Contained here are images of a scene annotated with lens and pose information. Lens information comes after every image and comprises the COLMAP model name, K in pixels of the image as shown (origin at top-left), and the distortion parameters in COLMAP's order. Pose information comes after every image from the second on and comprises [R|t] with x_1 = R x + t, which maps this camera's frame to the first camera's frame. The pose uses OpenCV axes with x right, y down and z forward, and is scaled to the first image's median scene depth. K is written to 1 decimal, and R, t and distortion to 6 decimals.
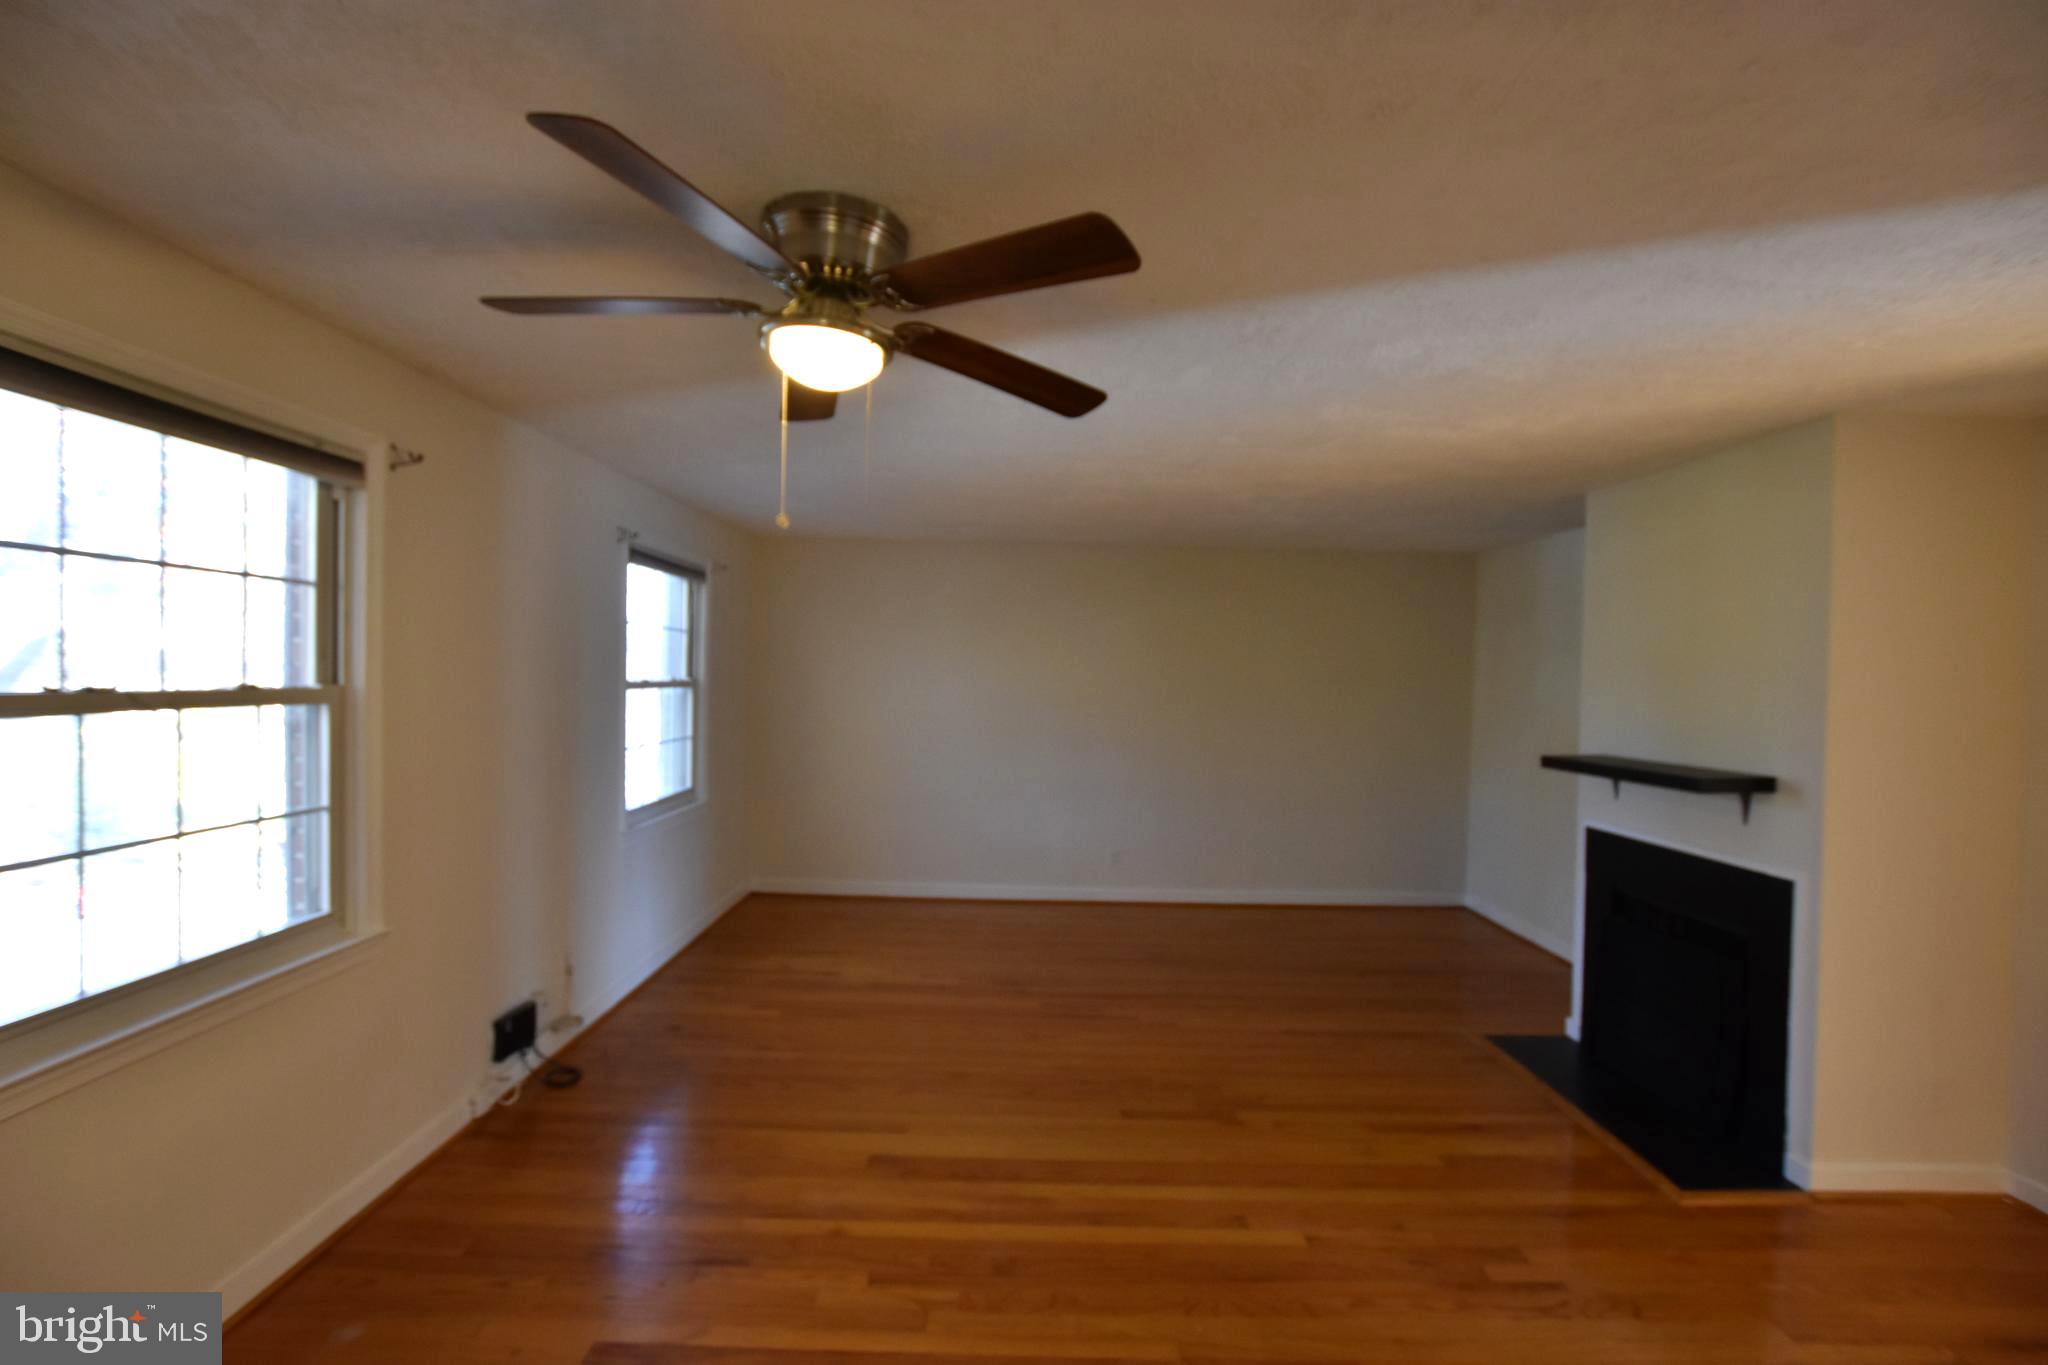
lens RADIAL K [[893.0, 0, 1020.8], [0, 893.0, 692.6], [0, 0, 1]] dist [-0.043245, 0.009838]
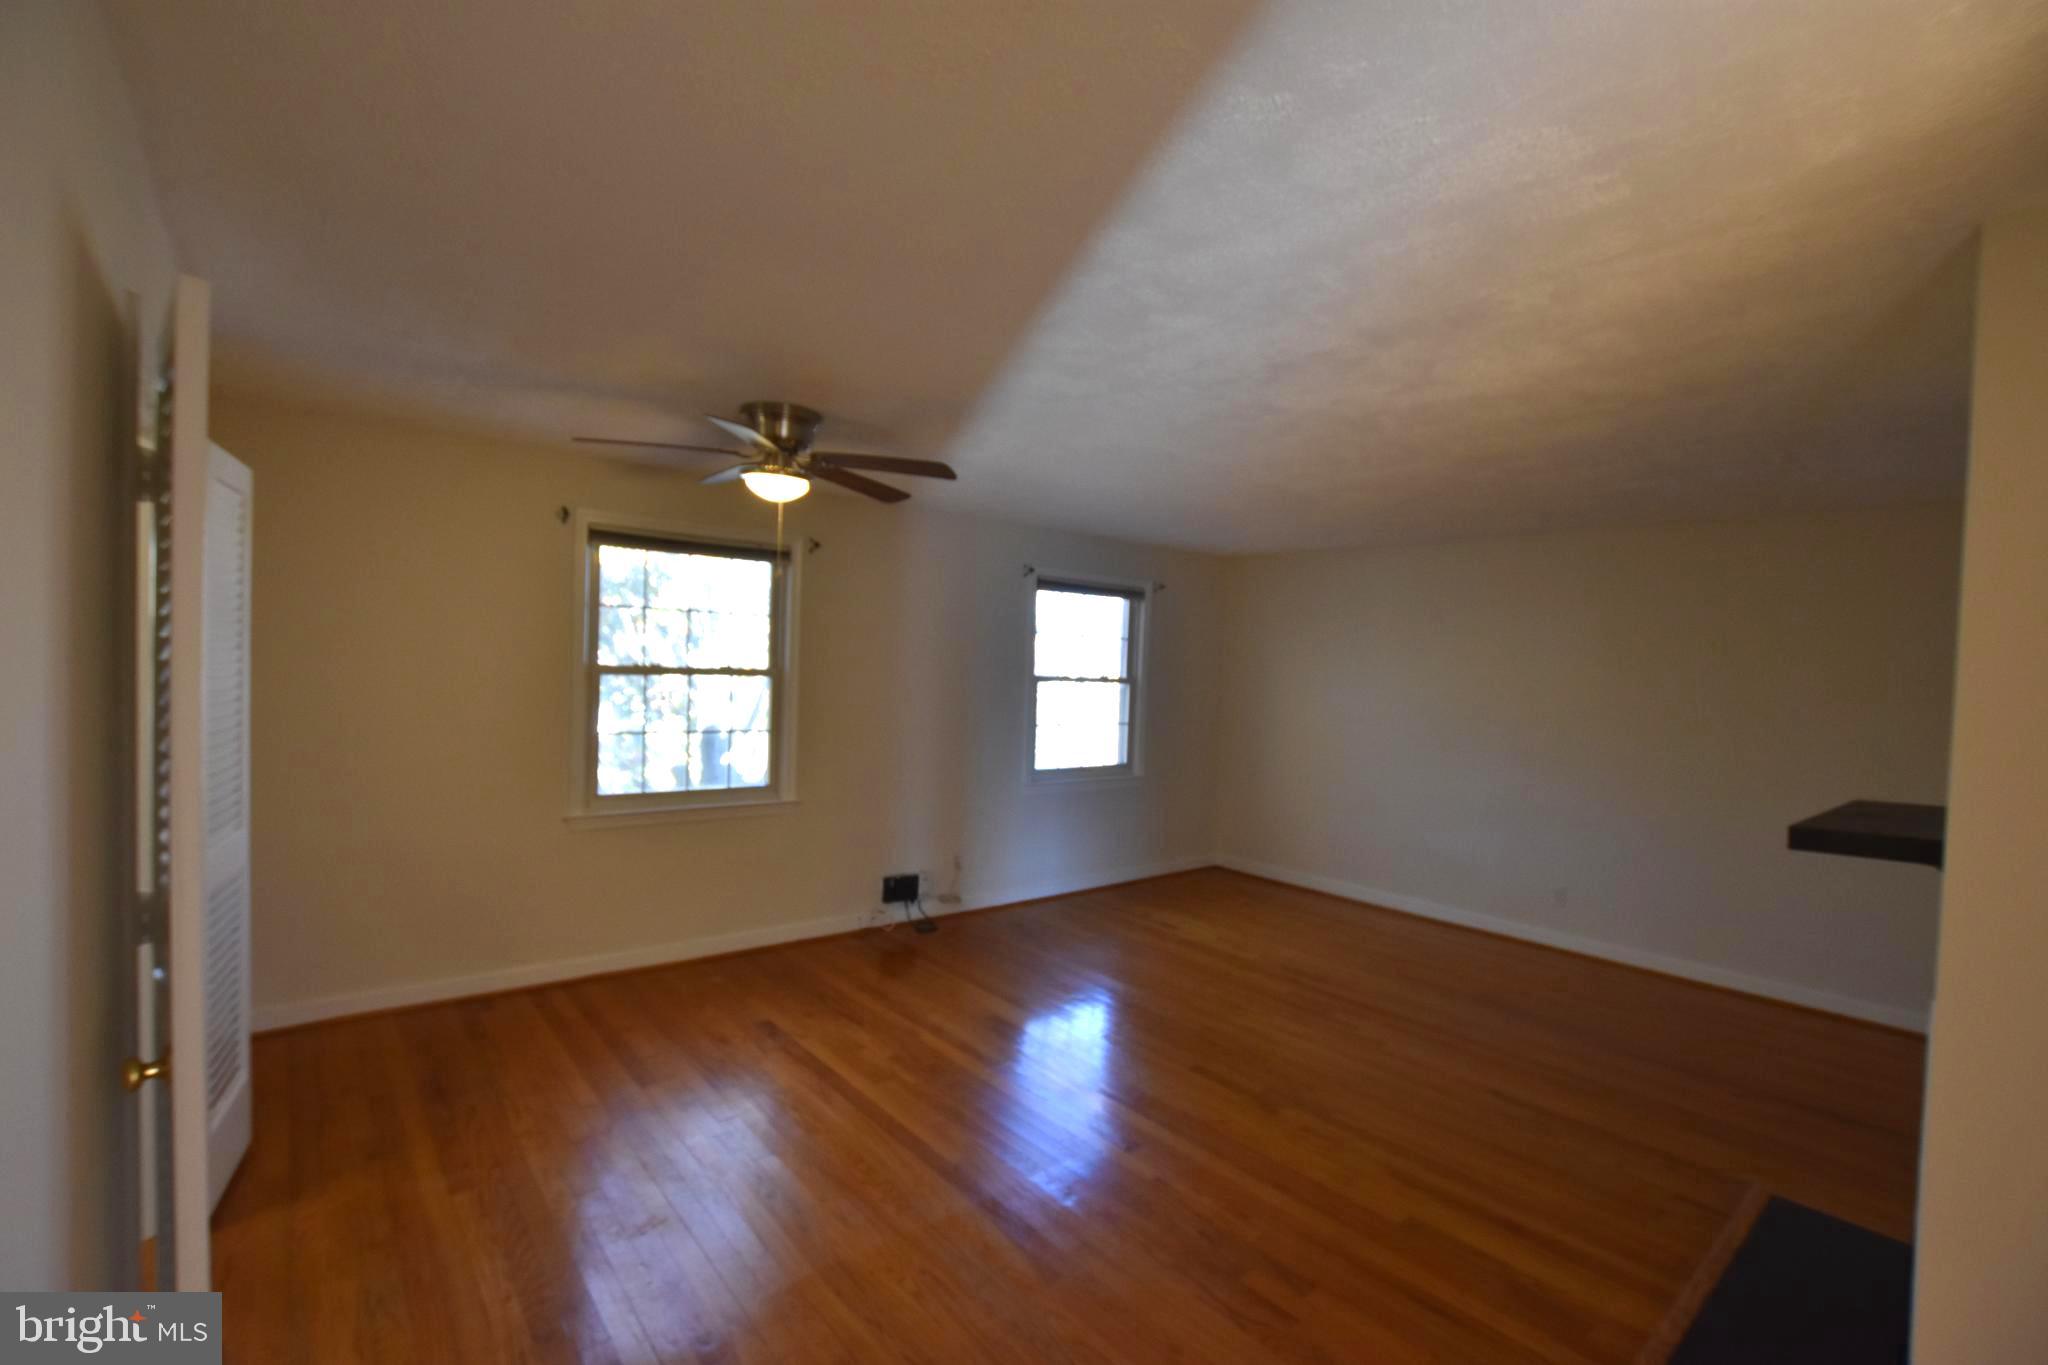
lens RADIAL K [[893.0, 0, 1020.8], [0, 893.0, 692.6], [0, 0, 1]] dist [-0.043245, 0.009838]
pose [[0.643216, 0.027251, -0.765200, 0.815803], [-0.039264, 0.999226, 0.002581, 0.015102], [0.764677, 0.028385, 0.643788, 0.111657]]
